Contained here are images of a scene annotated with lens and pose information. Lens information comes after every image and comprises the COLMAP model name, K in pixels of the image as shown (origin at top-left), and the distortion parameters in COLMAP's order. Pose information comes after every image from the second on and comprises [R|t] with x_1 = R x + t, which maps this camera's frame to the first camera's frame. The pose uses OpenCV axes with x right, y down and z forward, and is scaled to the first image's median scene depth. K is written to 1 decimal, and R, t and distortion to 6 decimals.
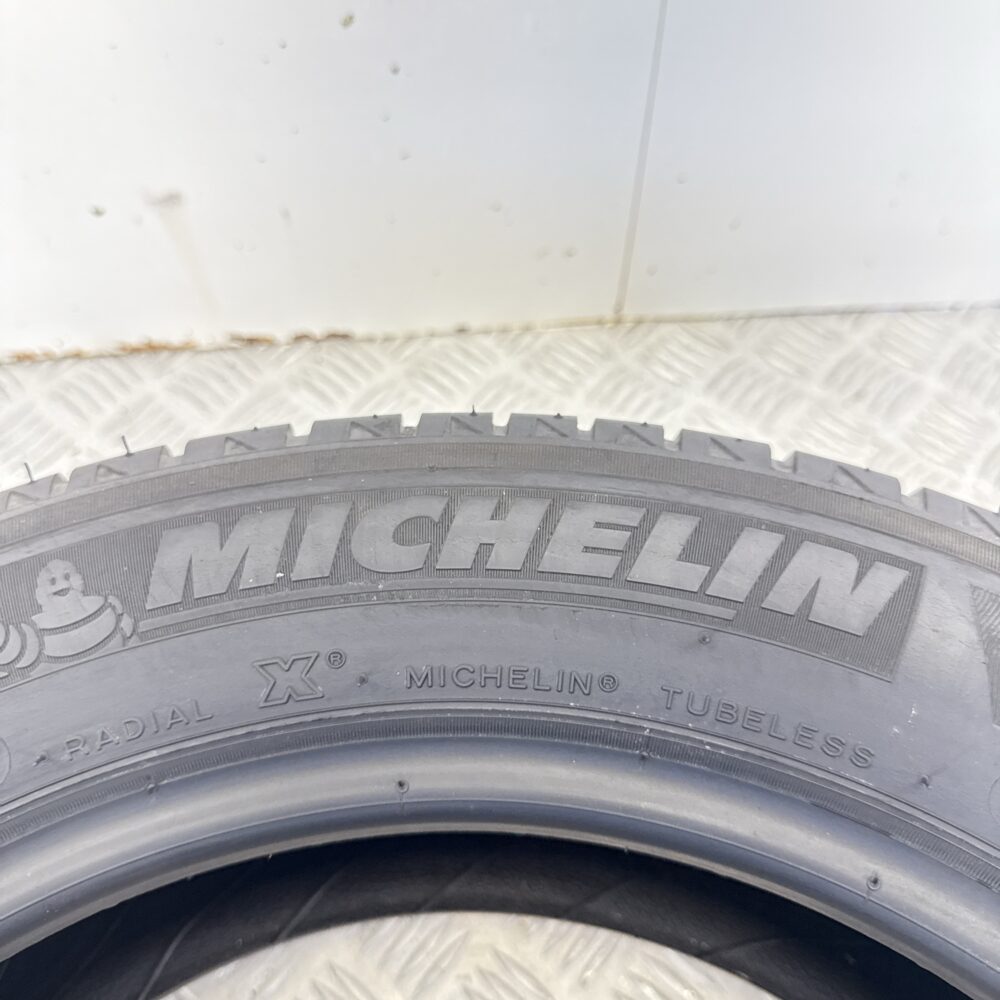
lens RADIAL K [[964.0, 0, 500.0], [0, 964.0, 500.0], [0, 0, 1]] dist [-0.227409, 0.000152]
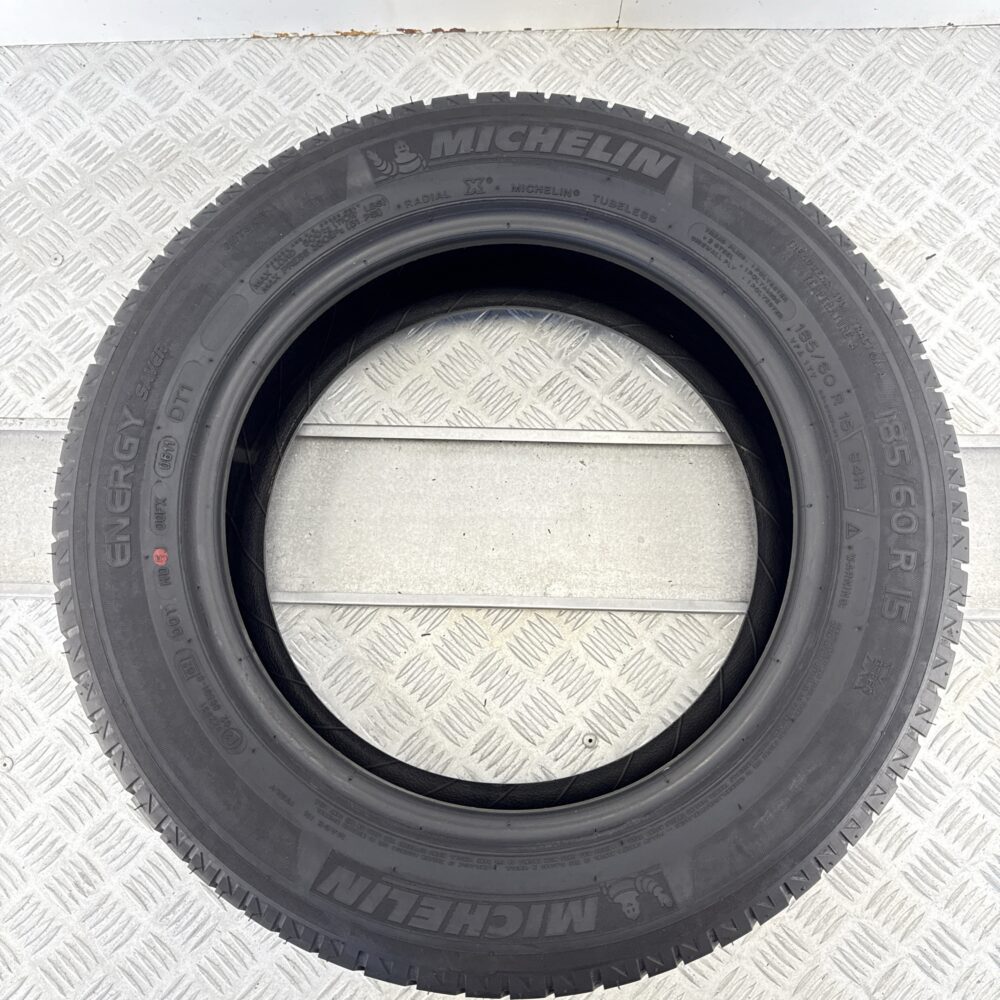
lens RADIAL K [[822.9, 0, 507.1], [0, 822.9, 500.2], [0, 0, 1]] dist [0.009211, -0.066553]
pose [[0.998199, 0.058046, -0.015162, -0.012978], [-0.047468, 0.918702, 0.392088, 0.068867], [0.036688, -0.390662, 0.919803, -1.802278]]
